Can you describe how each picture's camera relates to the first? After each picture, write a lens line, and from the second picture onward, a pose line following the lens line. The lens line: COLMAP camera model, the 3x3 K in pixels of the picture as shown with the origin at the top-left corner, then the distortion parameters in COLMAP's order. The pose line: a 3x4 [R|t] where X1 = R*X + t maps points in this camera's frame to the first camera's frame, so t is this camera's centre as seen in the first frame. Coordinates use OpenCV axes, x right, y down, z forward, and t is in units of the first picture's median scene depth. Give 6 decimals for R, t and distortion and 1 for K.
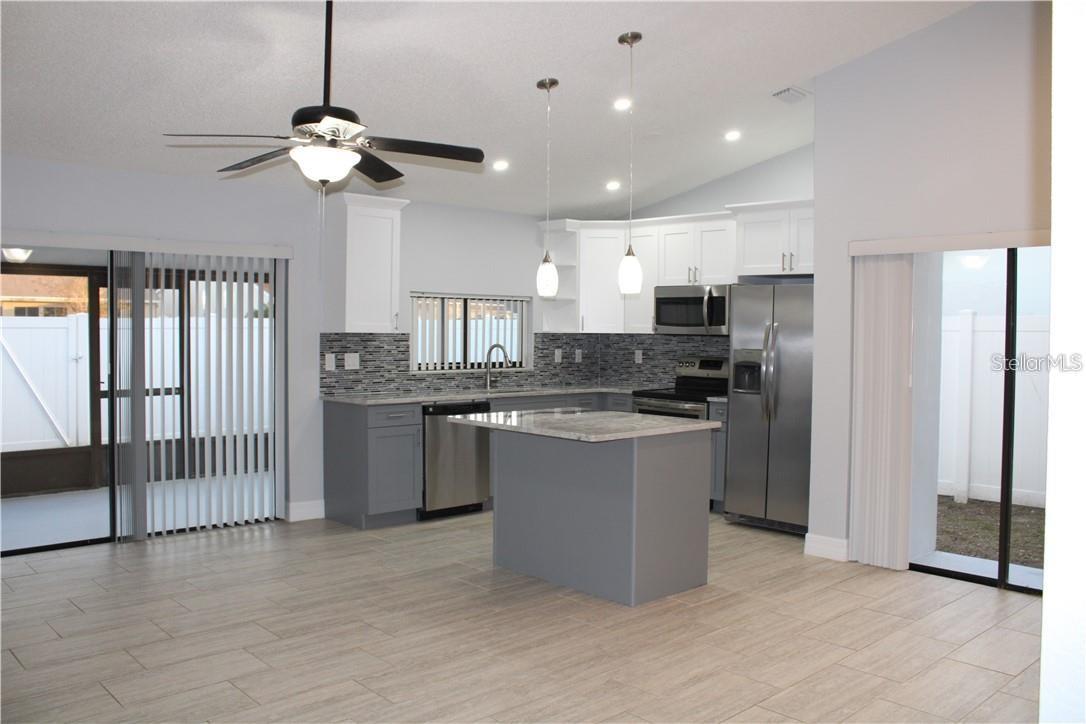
lens RADIAL K [[897.6, 0, 542.5], [0, 897.6, 348.0], [0, 0, 1]] dist [-0.154682, 0.132586]
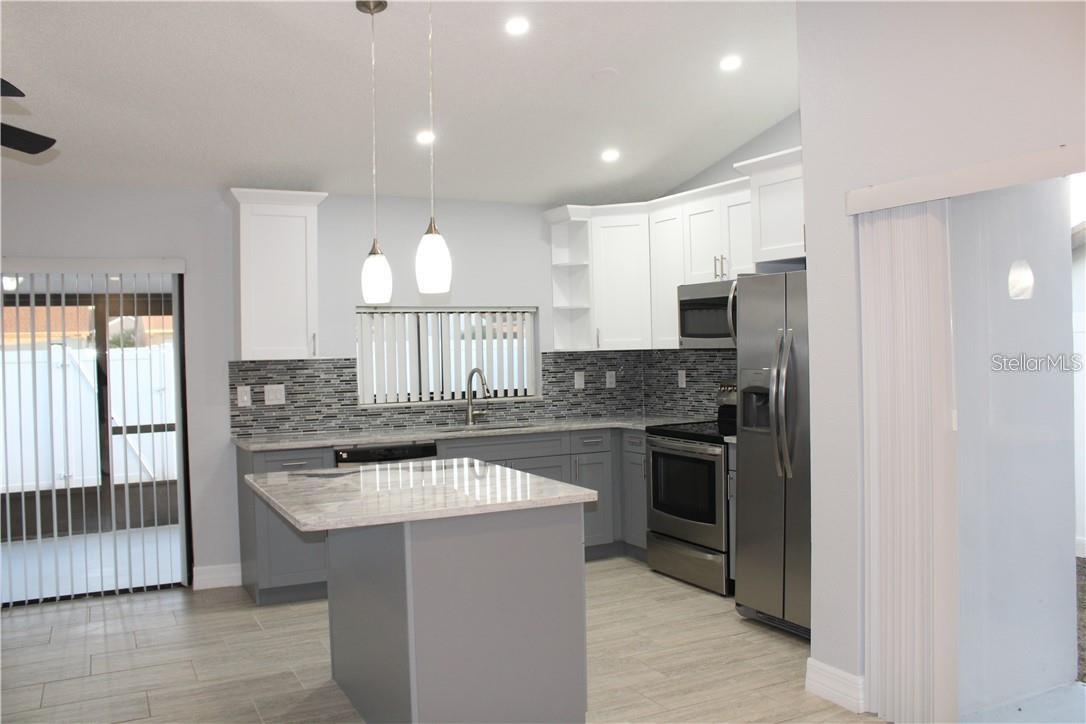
lens RADIAL K [[897.6, 0, 542.5], [0, 897.6, 348.0], [0, 0, 1]] dist [-0.154682, 0.132586]
pose [[0.961780, -0.031318, -0.272026, 0.238004], [0.026068, 0.999398, -0.022895, -0.002770], [0.272579, 0.014928, 0.962017, 0.274733]]
